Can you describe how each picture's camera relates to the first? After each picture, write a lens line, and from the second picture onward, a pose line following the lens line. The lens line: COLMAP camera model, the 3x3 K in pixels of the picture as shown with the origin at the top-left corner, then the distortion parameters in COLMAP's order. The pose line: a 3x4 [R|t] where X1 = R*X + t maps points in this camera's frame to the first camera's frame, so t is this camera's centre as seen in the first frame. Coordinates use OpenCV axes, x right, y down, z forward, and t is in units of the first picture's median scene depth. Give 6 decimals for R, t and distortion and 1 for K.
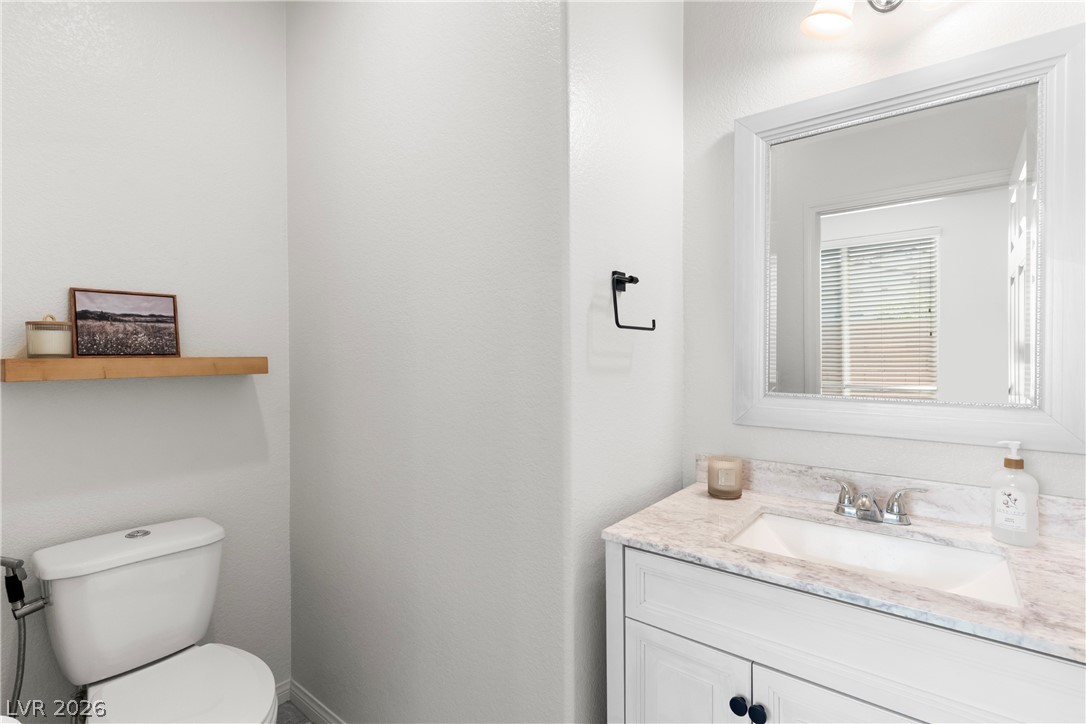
lens RADIAL K [[515.5, 0, 543.1], [0, 515.5, 360.1], [0, 0, 1]] dist [0.002165, 0.000514]
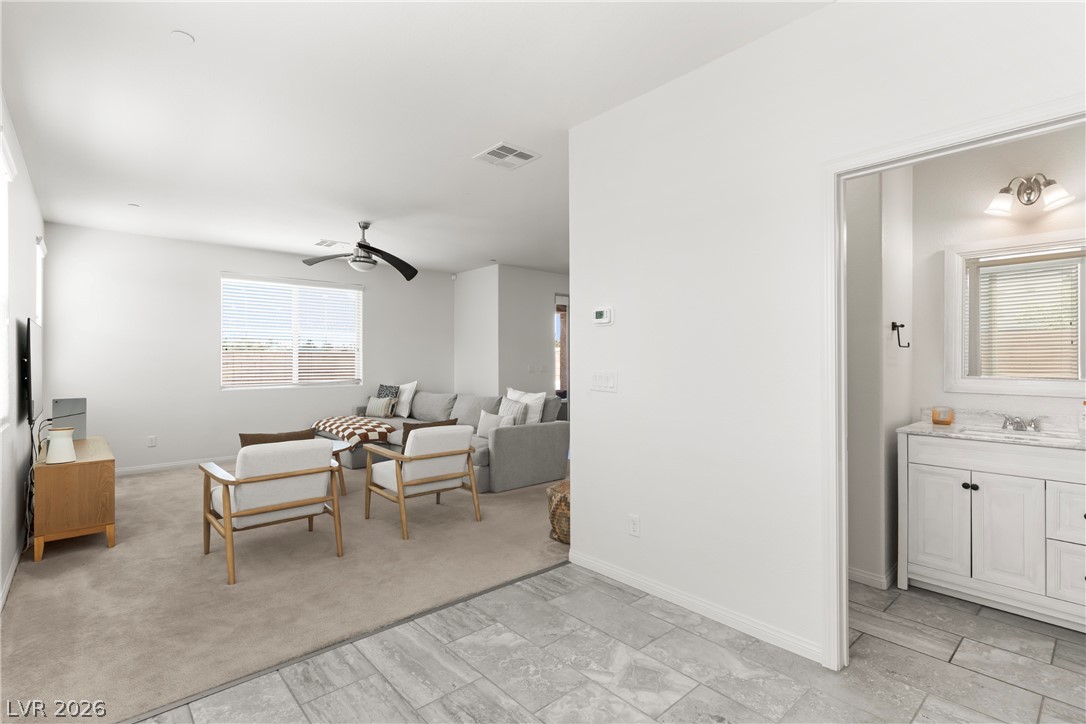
lens RADIAL K [[515.5, 0, 543.3], [0, 515.5, 361.2], [0, 0, 1]] dist [0.002165, 0.000514]
pose [[0.984870, -0.000664, -0.173296, -1.007383], [-0.000860, 0.999962, -0.008720, 0.025126], [0.173295, 0.008737, 0.984831, -1.557205]]
